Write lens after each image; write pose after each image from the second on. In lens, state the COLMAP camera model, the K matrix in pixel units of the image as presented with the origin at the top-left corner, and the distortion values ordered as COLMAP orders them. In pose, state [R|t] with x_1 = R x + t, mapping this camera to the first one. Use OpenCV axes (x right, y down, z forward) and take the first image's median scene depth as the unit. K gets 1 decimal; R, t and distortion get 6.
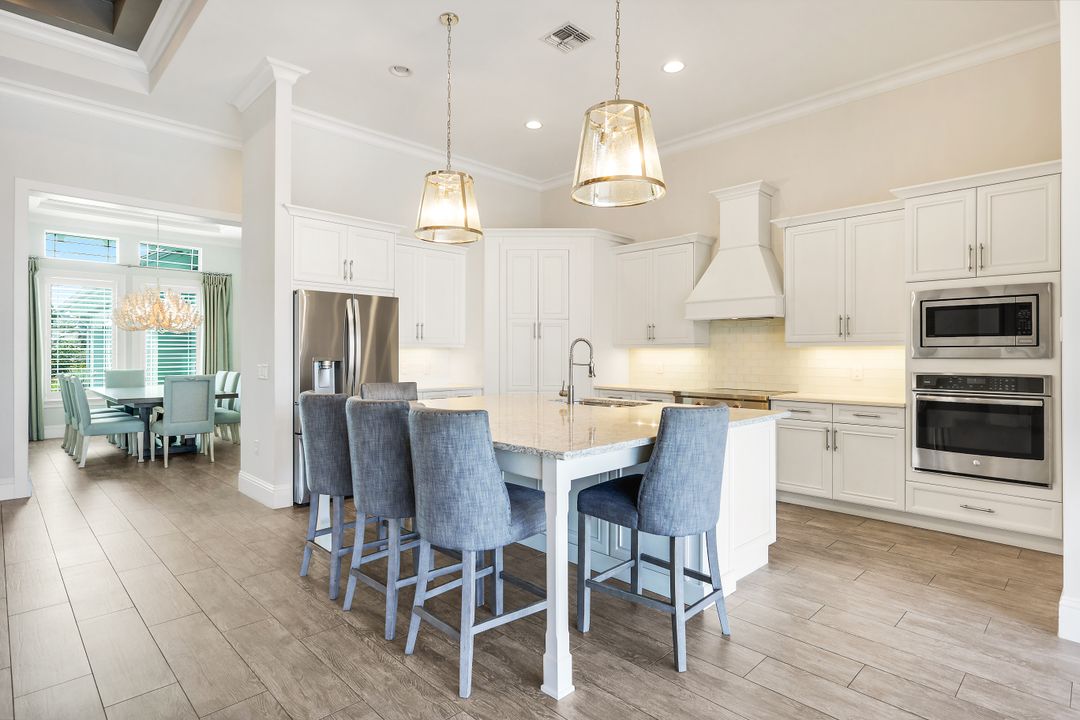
lens RADIAL K [[558.0, 0, 540.7], [0, 558.0, 353.2], [0, 0, 1]] dist [0.001809, -0.000308]
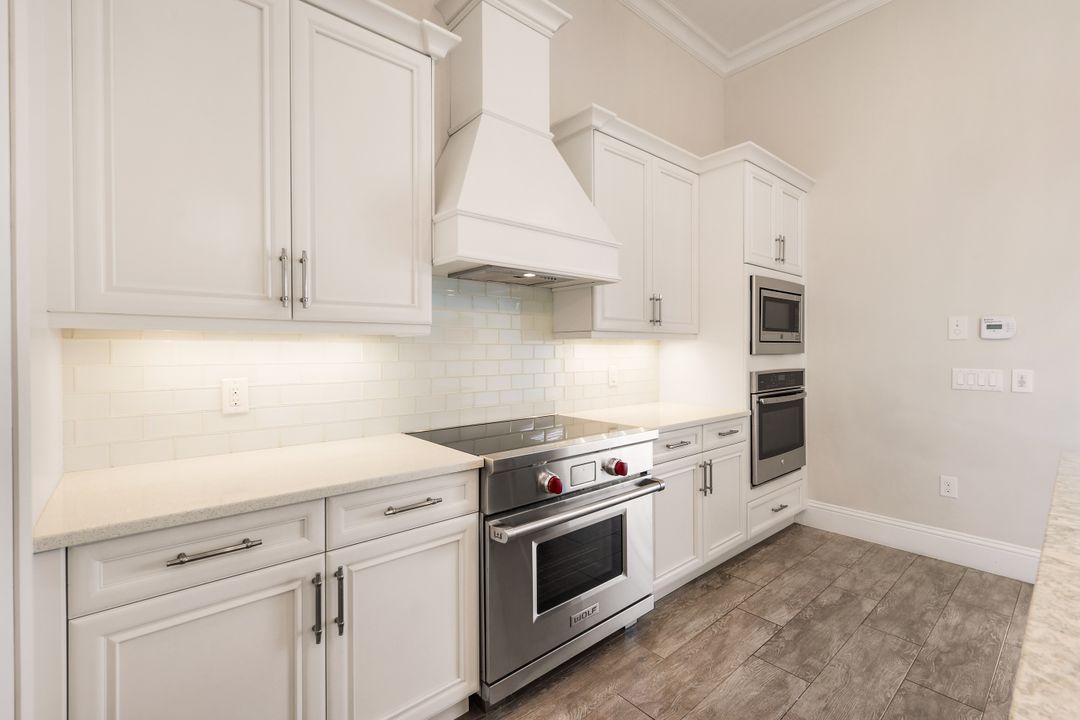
lens RADIAL K [[474.8, 0, 541.6], [0, 474.8, 353.4], [0, 0, 1]] dist [0.002262, 0.000183]
pose [[0.067195, -0.009346, 0.997696, -0.065775], [0.004242, 0.999950, 0.009082, -0.001109], [-0.997731, 0.003622, 0.067231, 1.264808]]
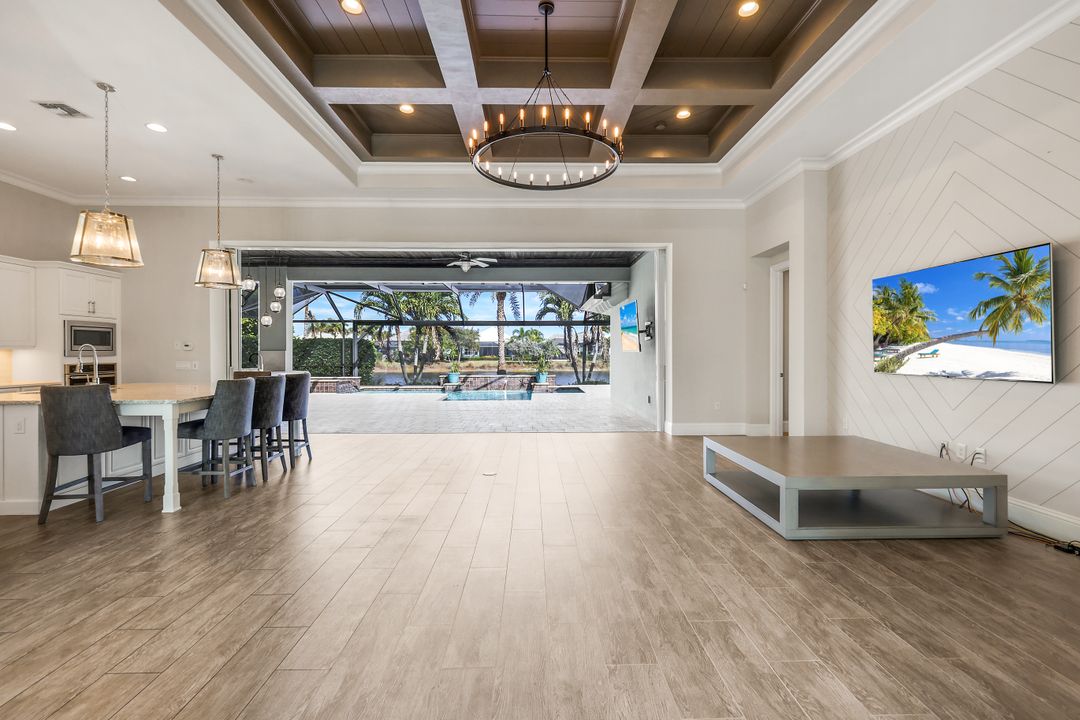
lens RADIAL K [[474.8, 0, 541.6], [0, 474.8, 353.4], [0, 0, 1]] dist [0.002262, 0.000183]
pose [[-0.729041, -0.002783, 0.684465, -1.538062], [-0.000843, 0.999995, 0.003167, -0.007818], [-0.684470, 0.001732, -0.729039, 1.066818]]
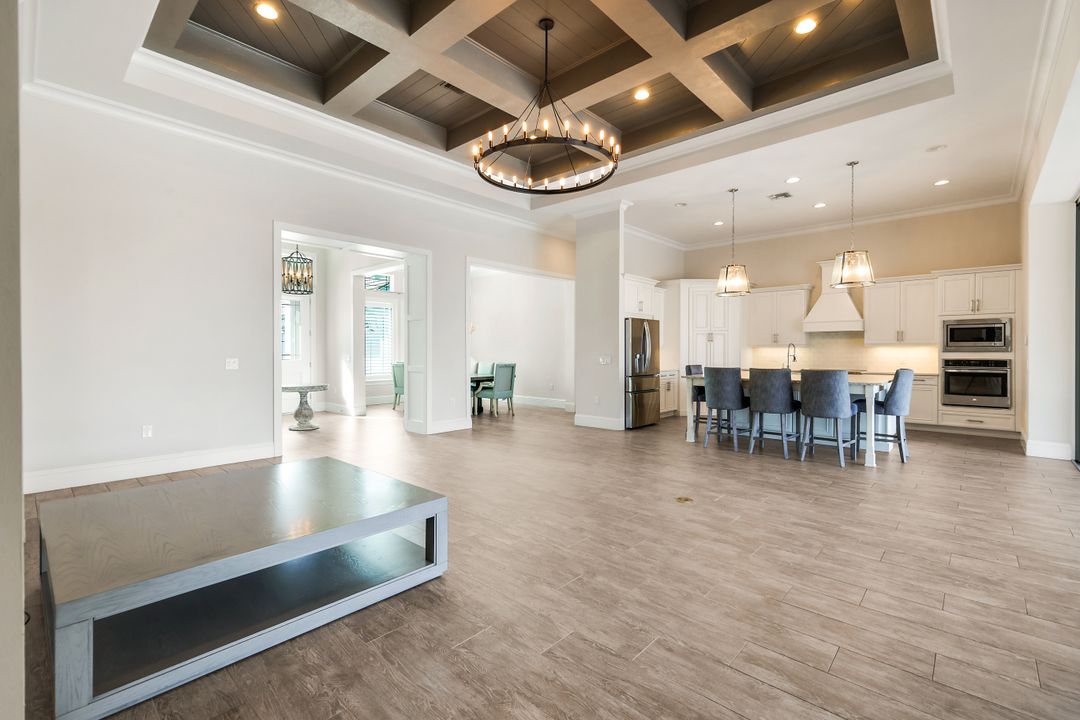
lens RADIAL K [[474.8, 0, 541.6], [0, 474.8, 353.4], [0, 0, 1]] dist [0.002262, 0.000183]
pose [[0.998661, -0.002701, 0.051657, -0.934633], [0.002341, 0.999973, 0.007021, -0.001988], [-0.051674, -0.006890, 0.998640, -0.713112]]
